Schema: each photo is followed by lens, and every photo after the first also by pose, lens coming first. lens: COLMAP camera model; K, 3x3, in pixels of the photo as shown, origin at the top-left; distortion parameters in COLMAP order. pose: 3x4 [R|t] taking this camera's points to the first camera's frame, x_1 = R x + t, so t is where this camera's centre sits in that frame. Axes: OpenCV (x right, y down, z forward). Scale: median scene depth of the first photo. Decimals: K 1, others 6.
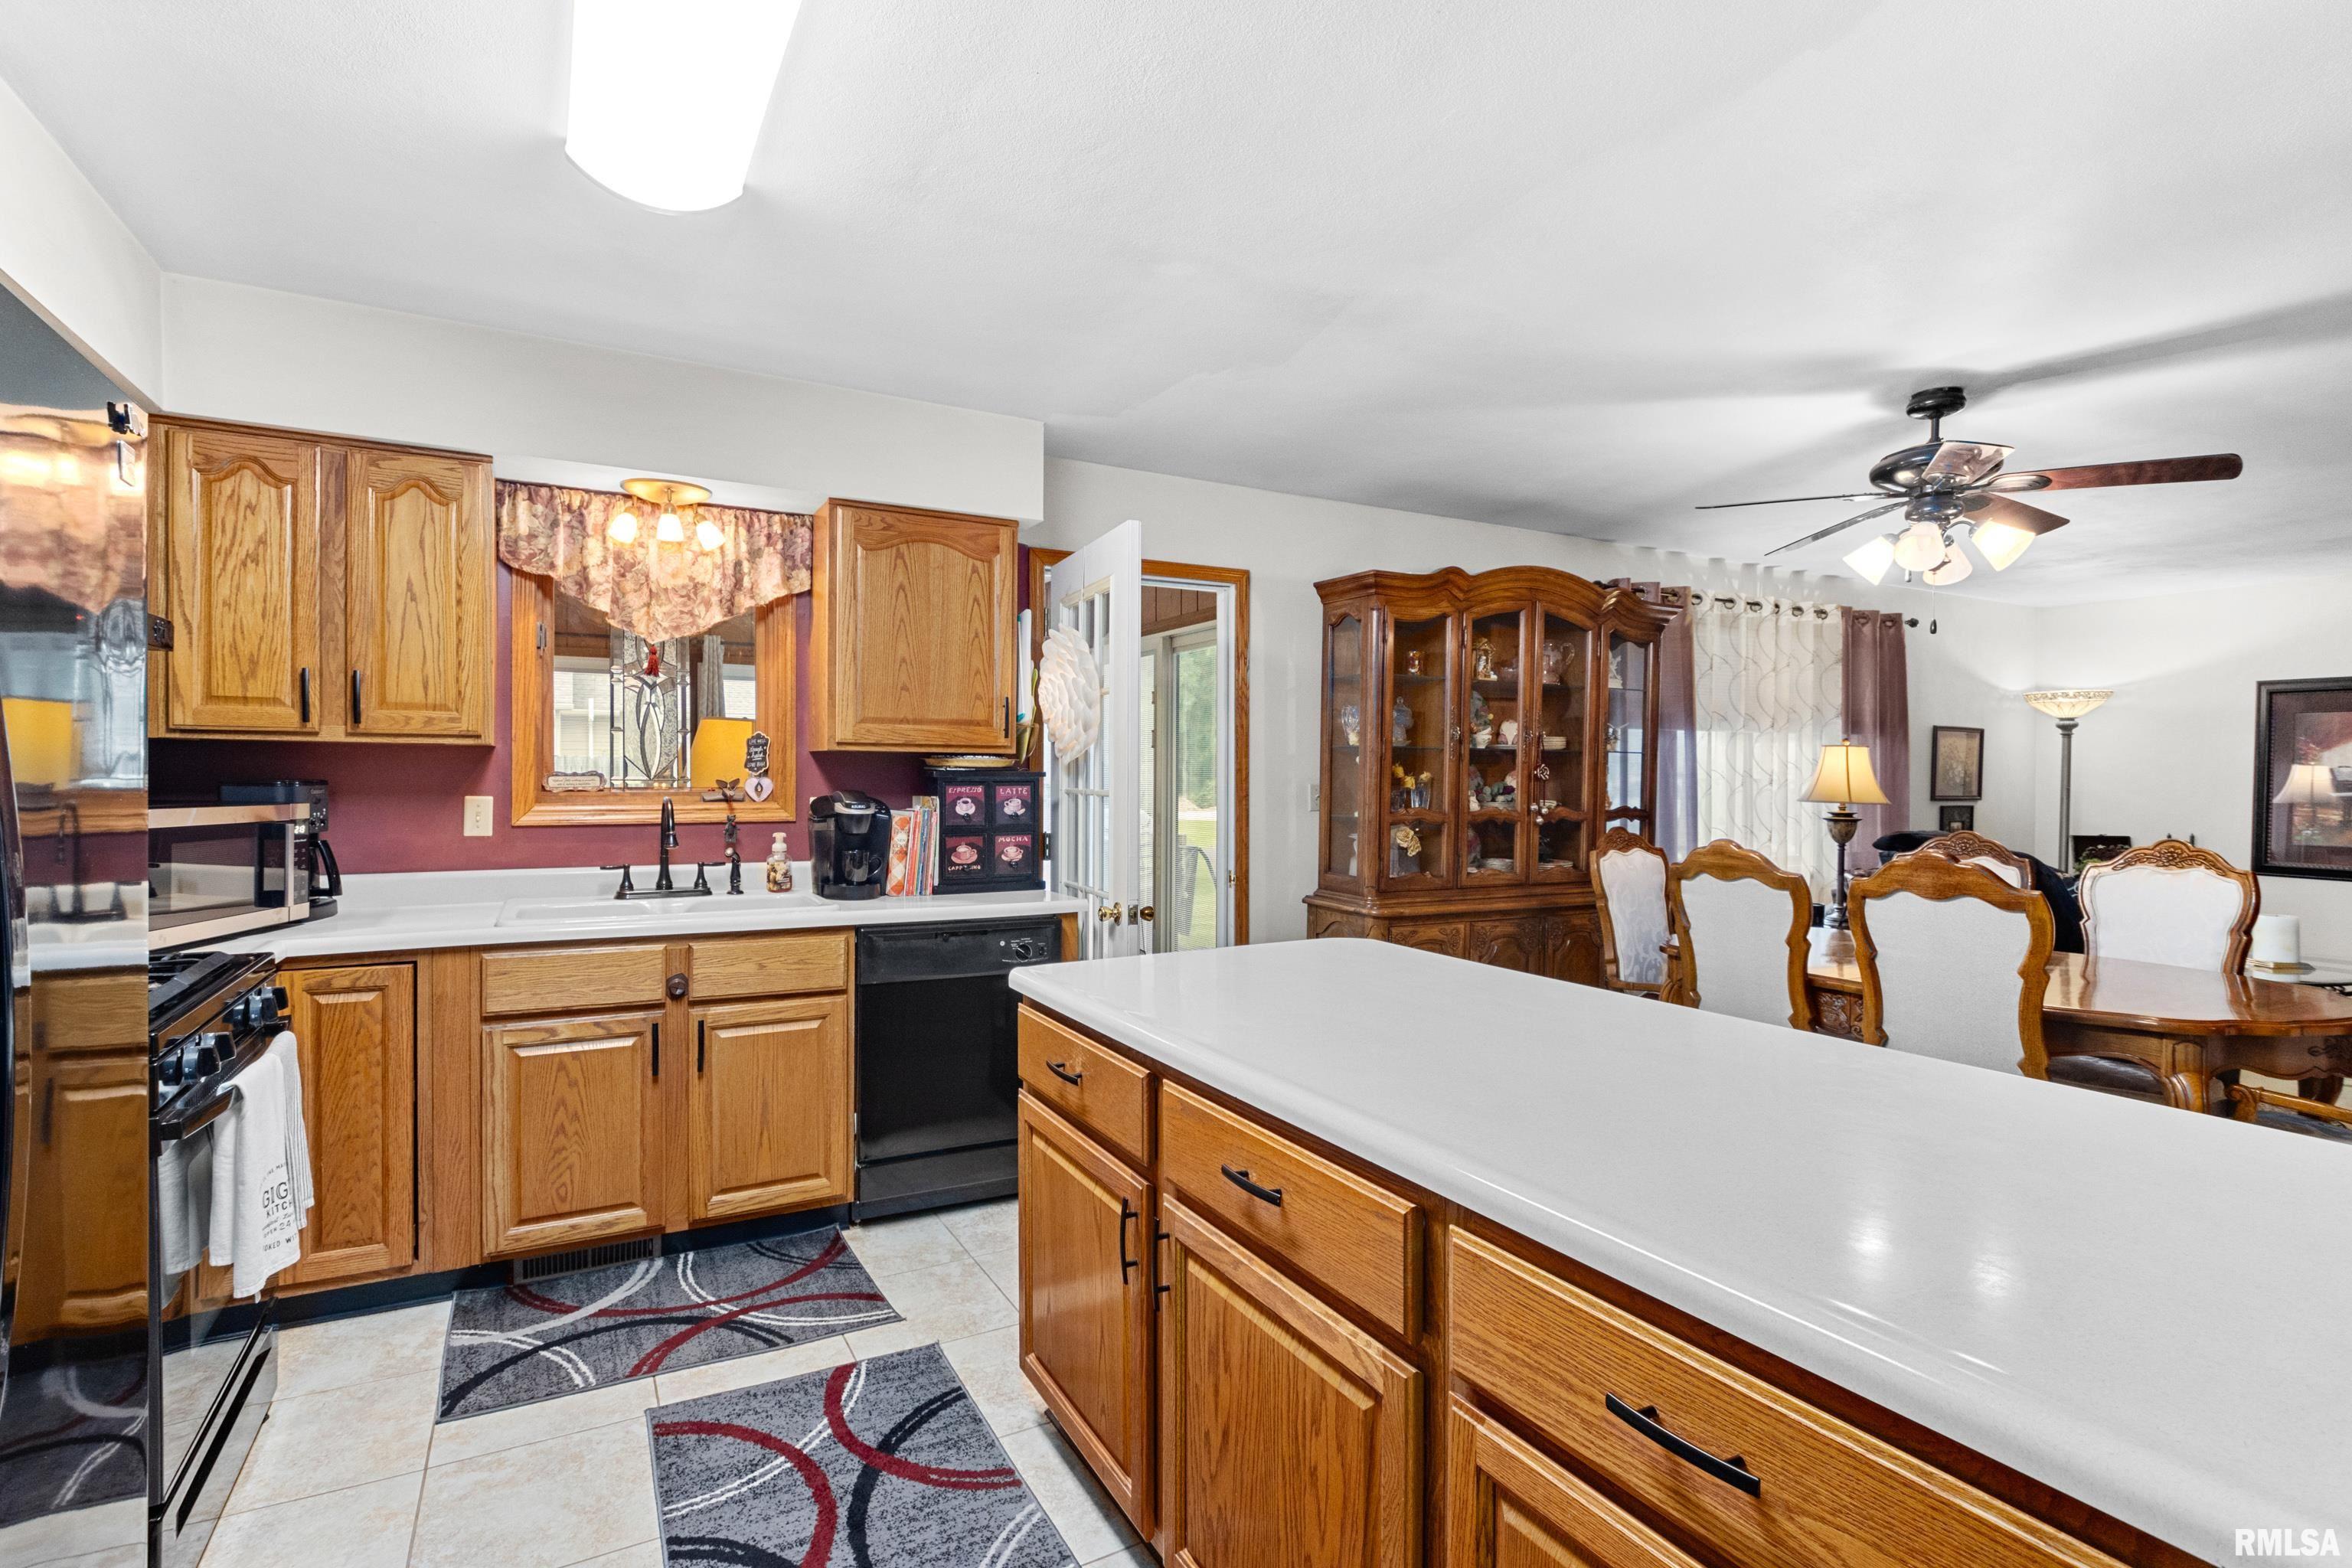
lens RADIAL K [[1103.0, 0, 1174.9], [0, 1103.0, 777.3], [0, 0, 1]] dist [0.001037, -0.001048]
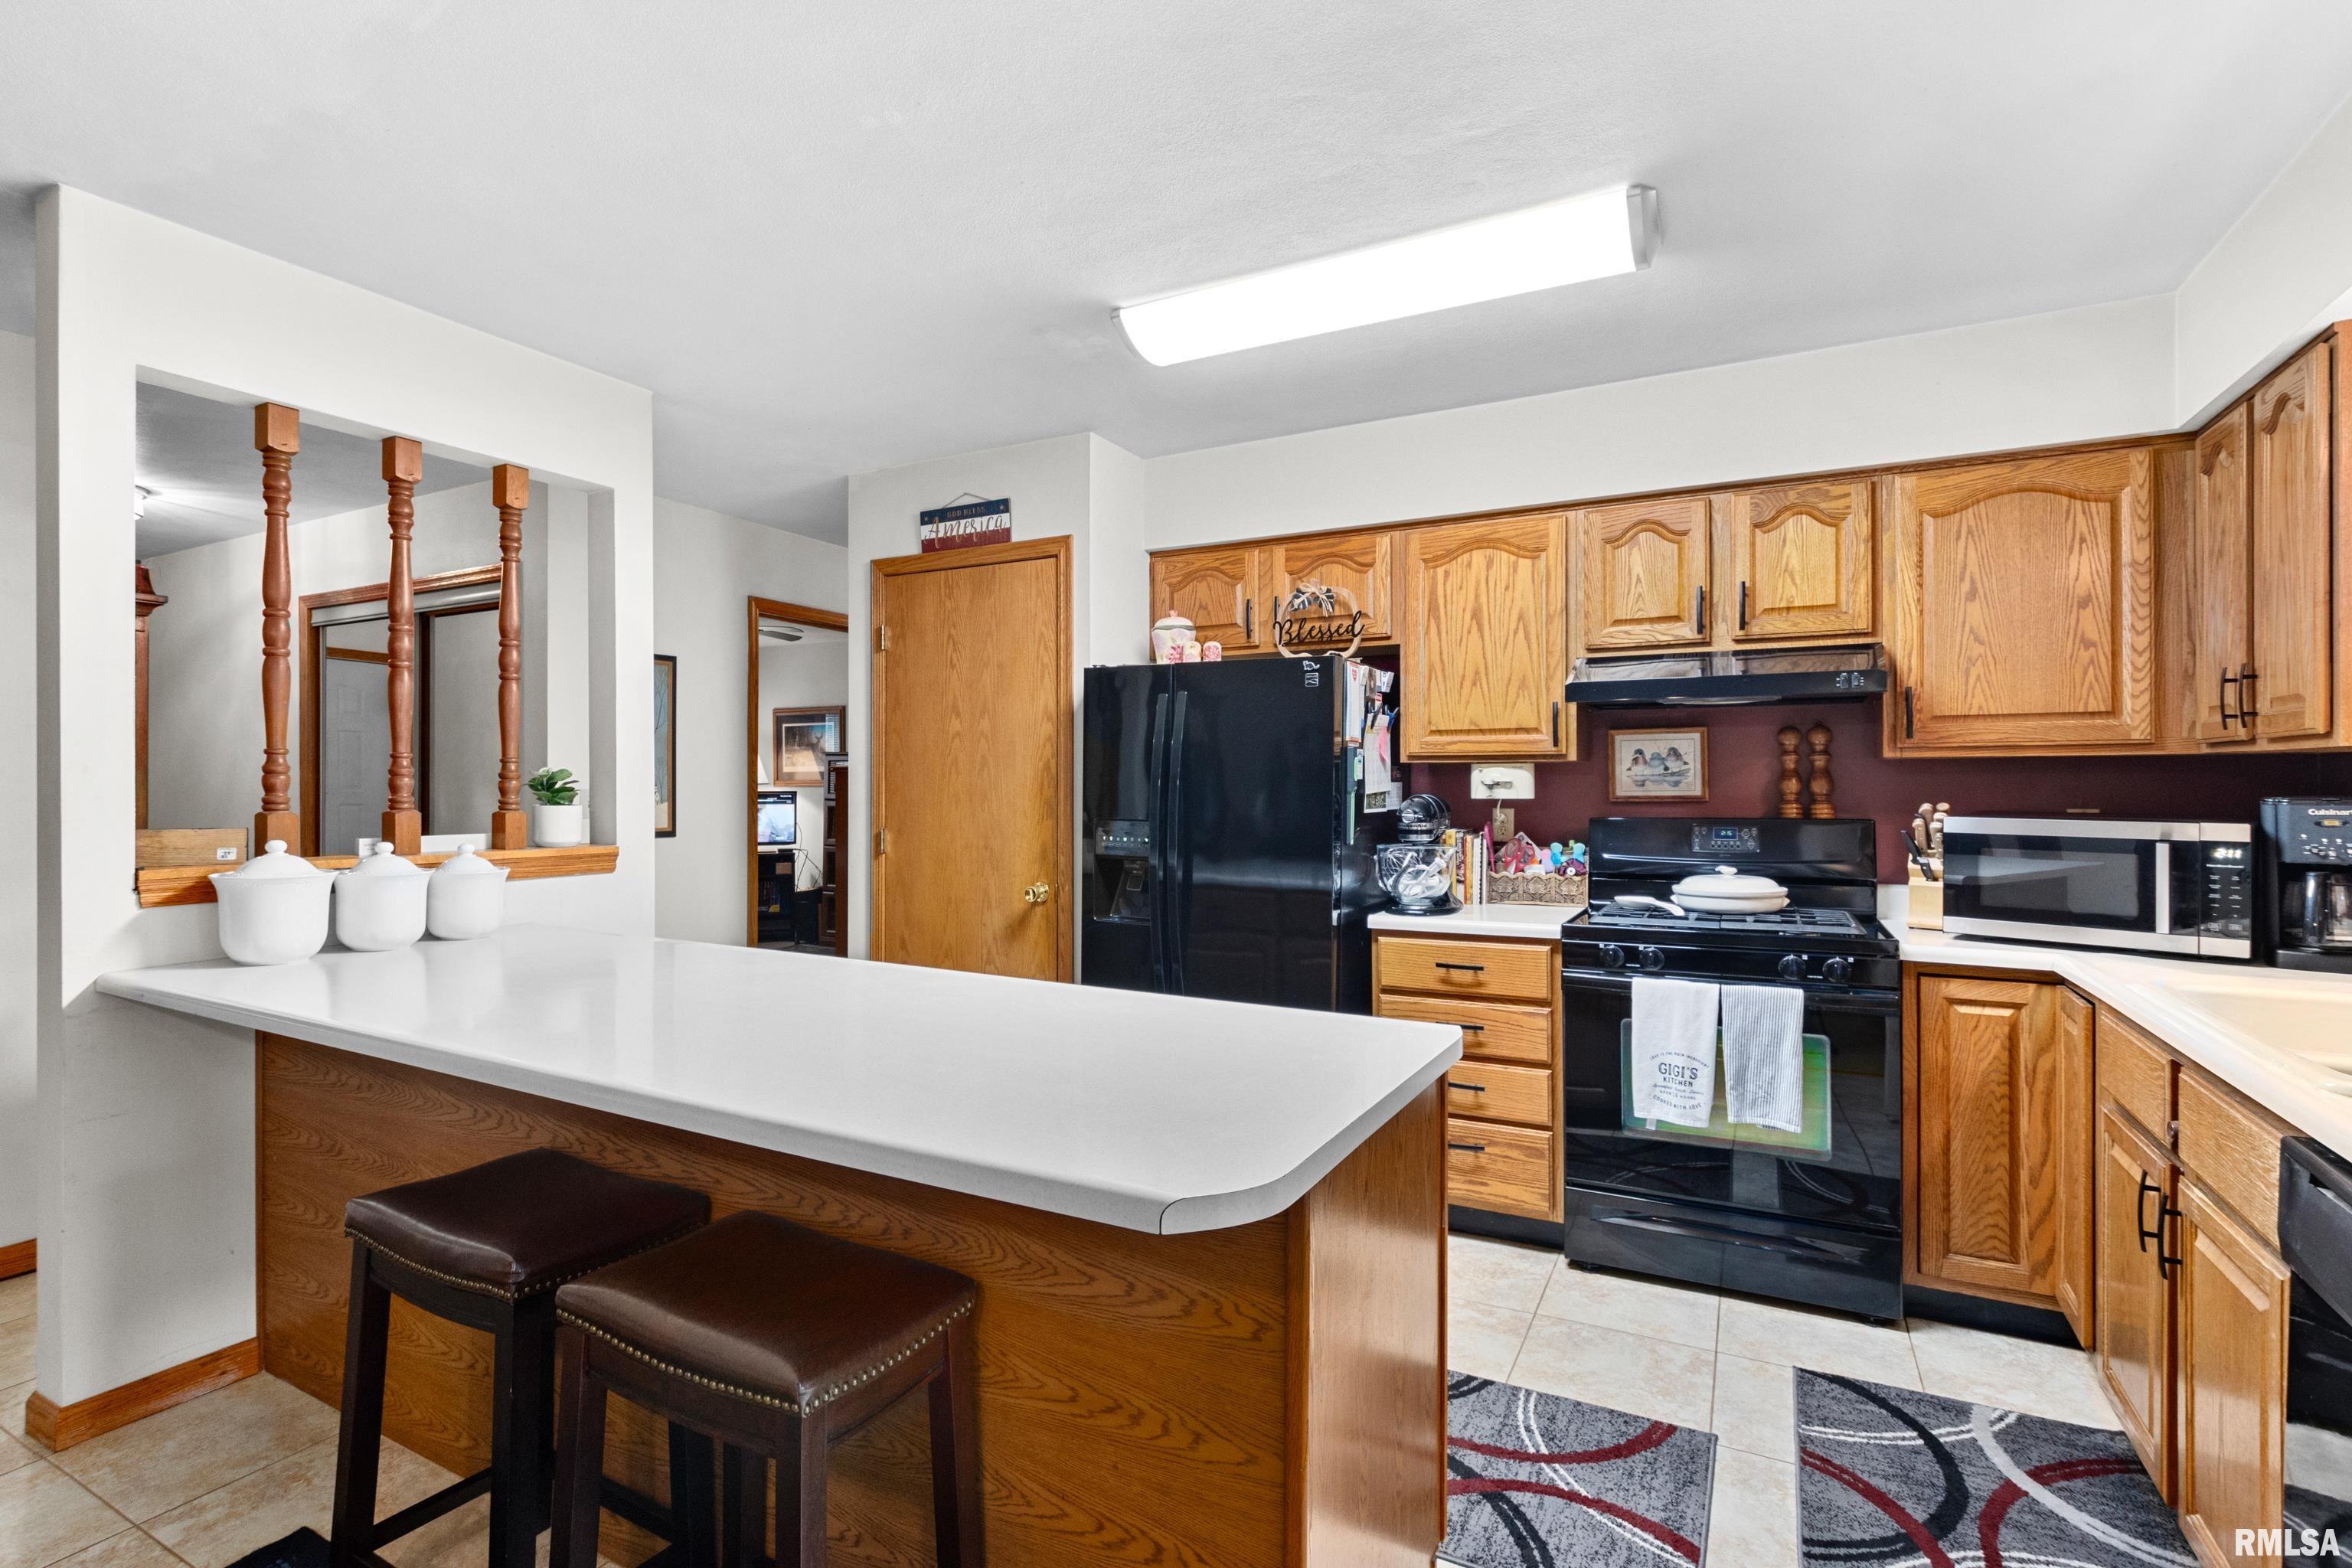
lens RADIAL K [[1103.0, 0, 1164.4], [0, 1103.0, 776.9], [0, 0, 1]] dist [0.001037, -0.001048]
pose [[-0.838269, -0.012425, -0.545116, 0.435080], [-0.015551, 0.999878, 0.001124, -0.002706], [0.545036, 0.009419, -0.838360, 1.429834]]
